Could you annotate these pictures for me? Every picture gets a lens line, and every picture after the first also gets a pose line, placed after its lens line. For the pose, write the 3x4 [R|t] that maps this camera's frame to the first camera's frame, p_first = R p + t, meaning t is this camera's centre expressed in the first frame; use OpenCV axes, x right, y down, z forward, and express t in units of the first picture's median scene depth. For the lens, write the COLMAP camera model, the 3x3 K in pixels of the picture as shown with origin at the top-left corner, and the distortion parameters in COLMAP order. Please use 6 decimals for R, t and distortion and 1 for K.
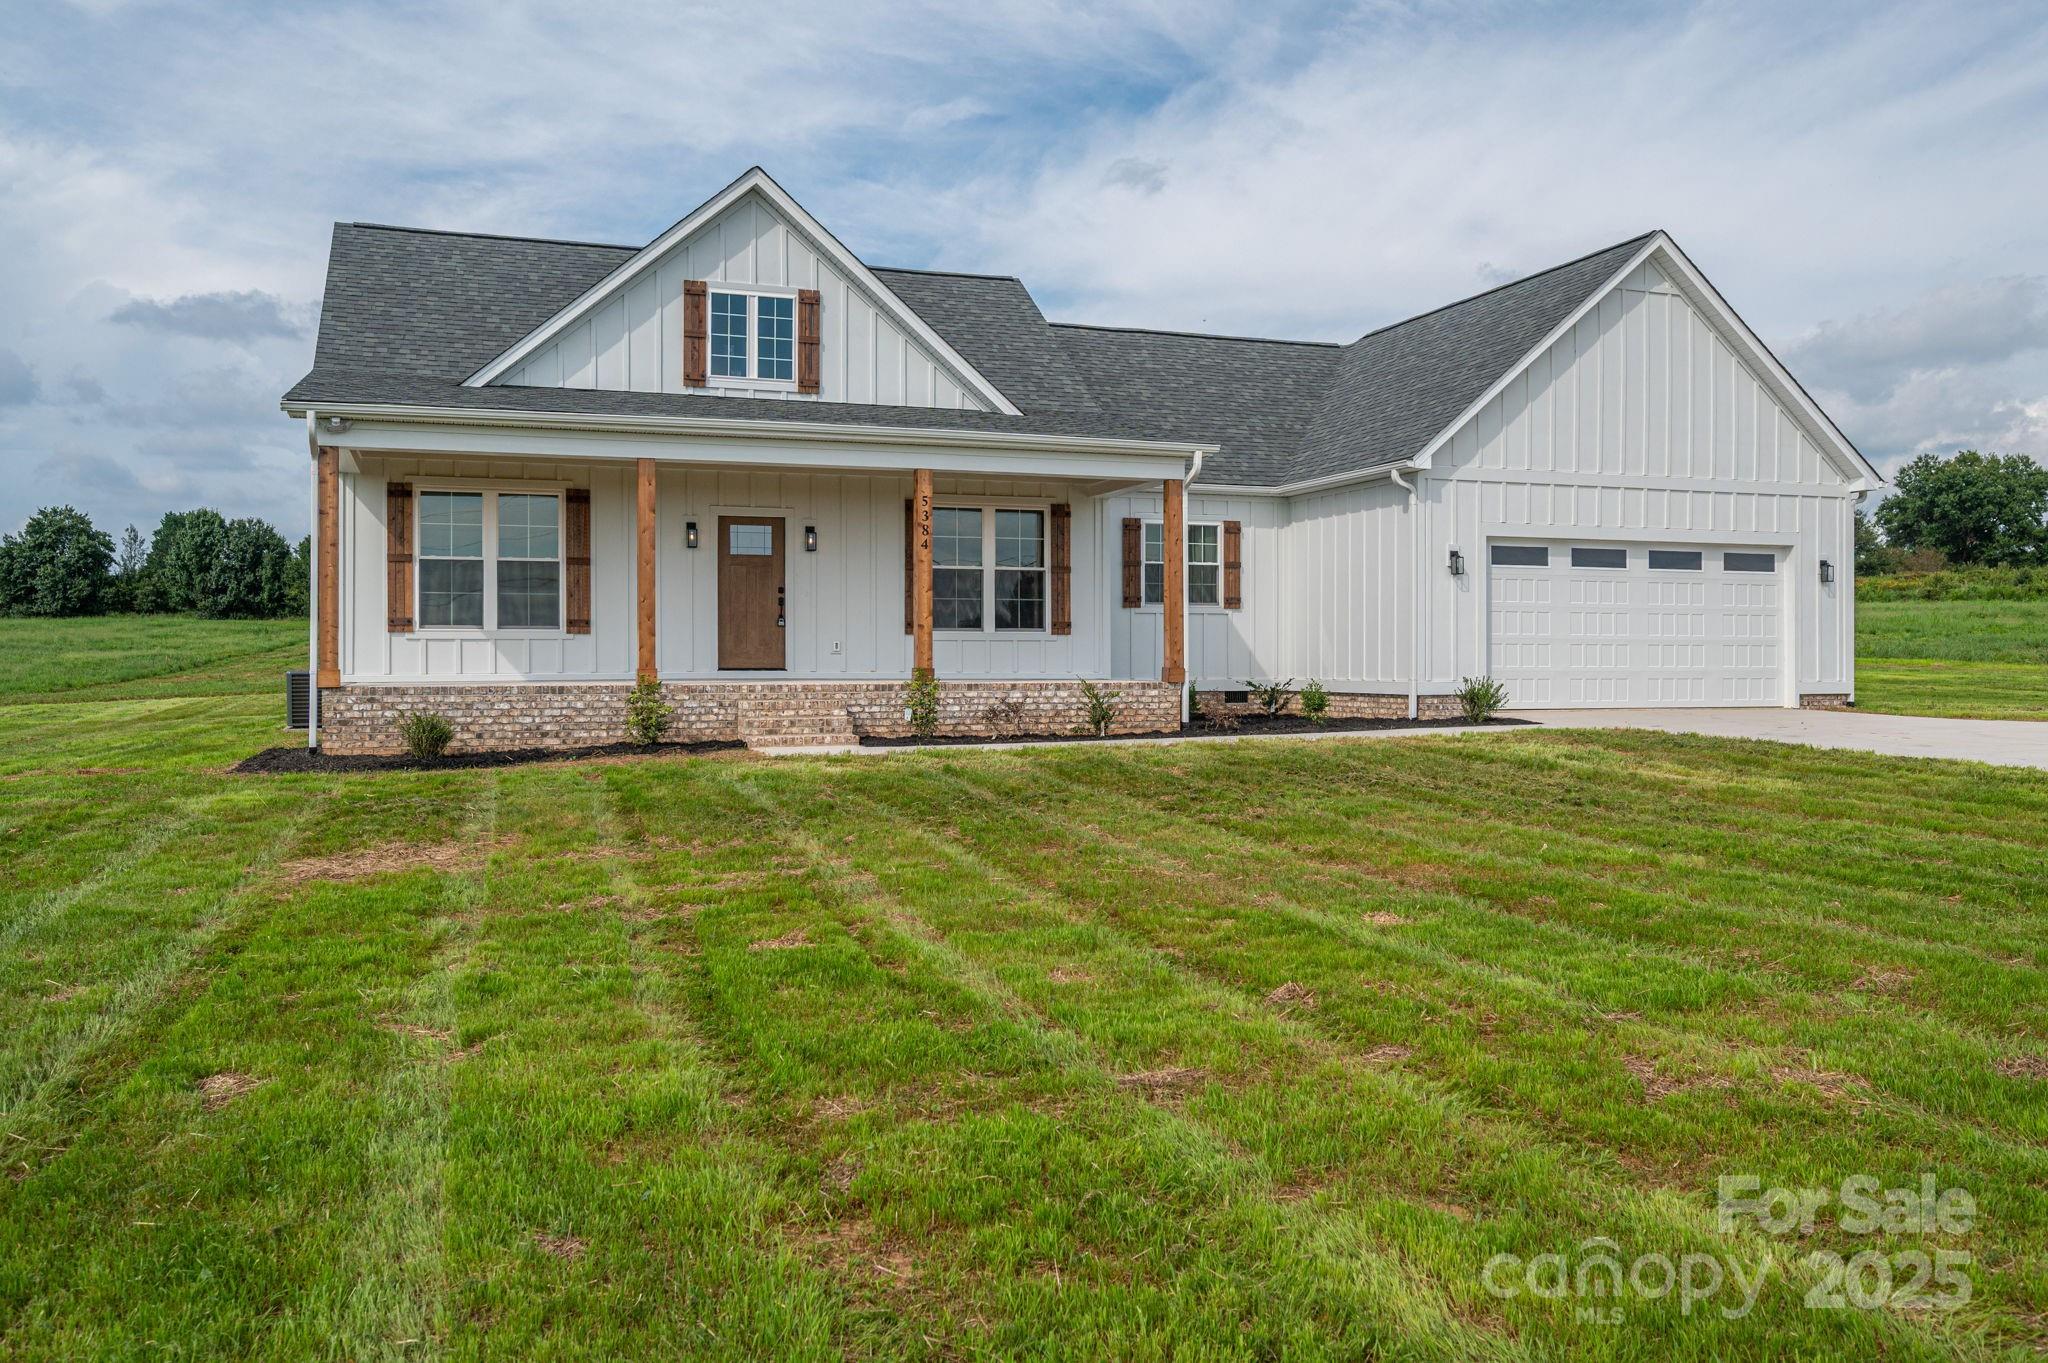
lens RADIAL K [[1576.9, 0, 1024.0], [0, 1576.9, 681.5], [0, 0, 1]] dist [-0.002897, -0.000680]
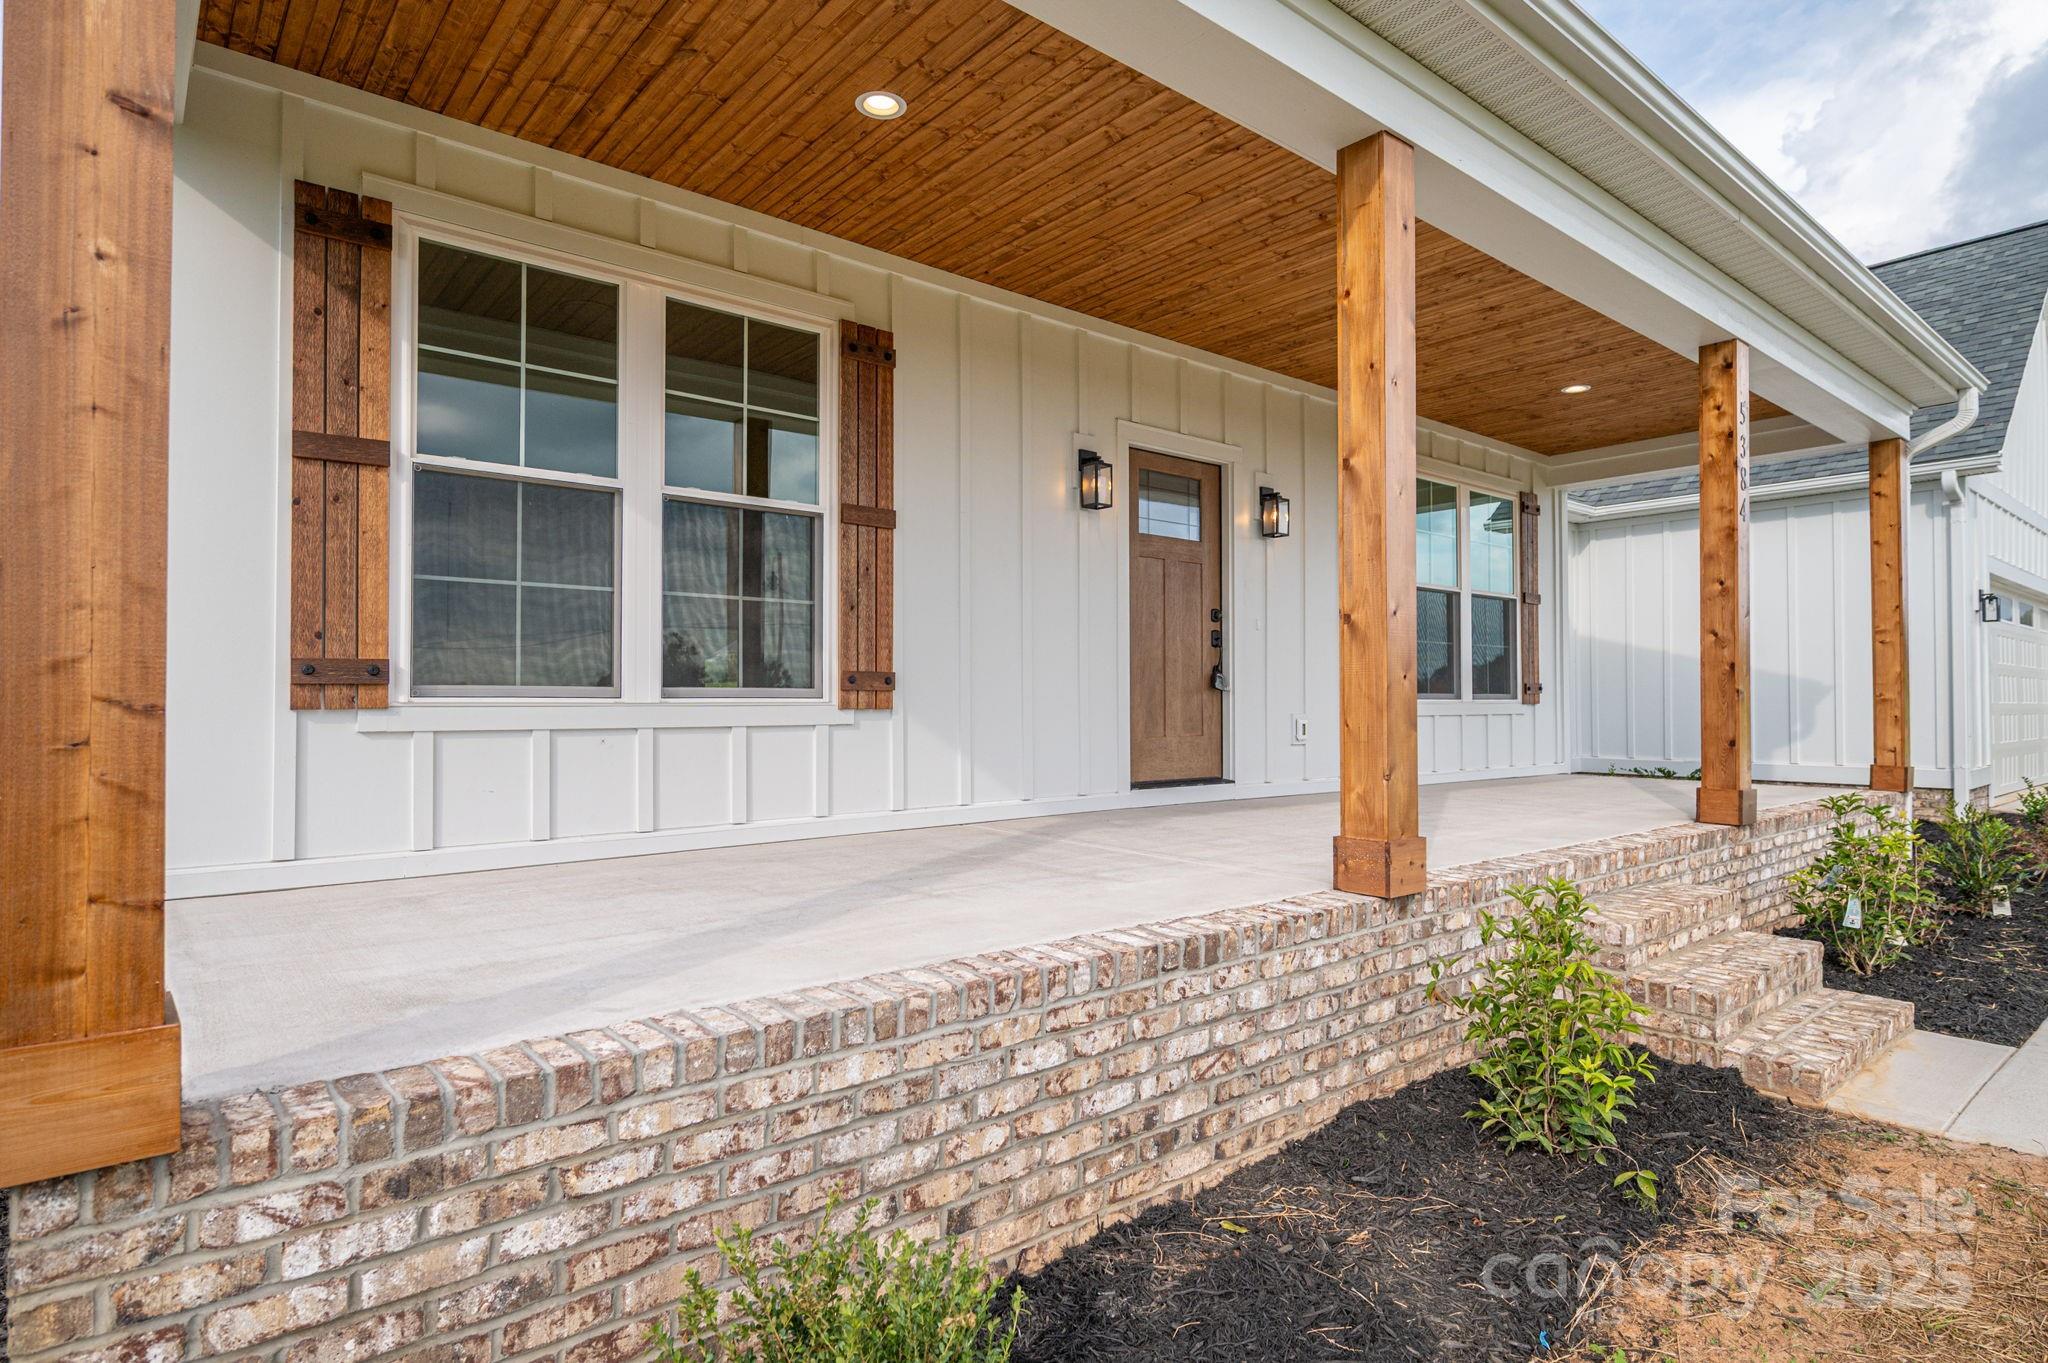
lens RADIAL K [[1071.9, 0, 1047.8], [0, 1071.9, 683.5], [0, 0, 1]] dist [-0.002908, -0.000474]
pose [[0.929555, 0.007319, 0.368610, -0.330511], [0.004693, 0.999487, -0.031679, -0.027704], [-0.368652, 0.031177, 0.929044, 0.734109]]
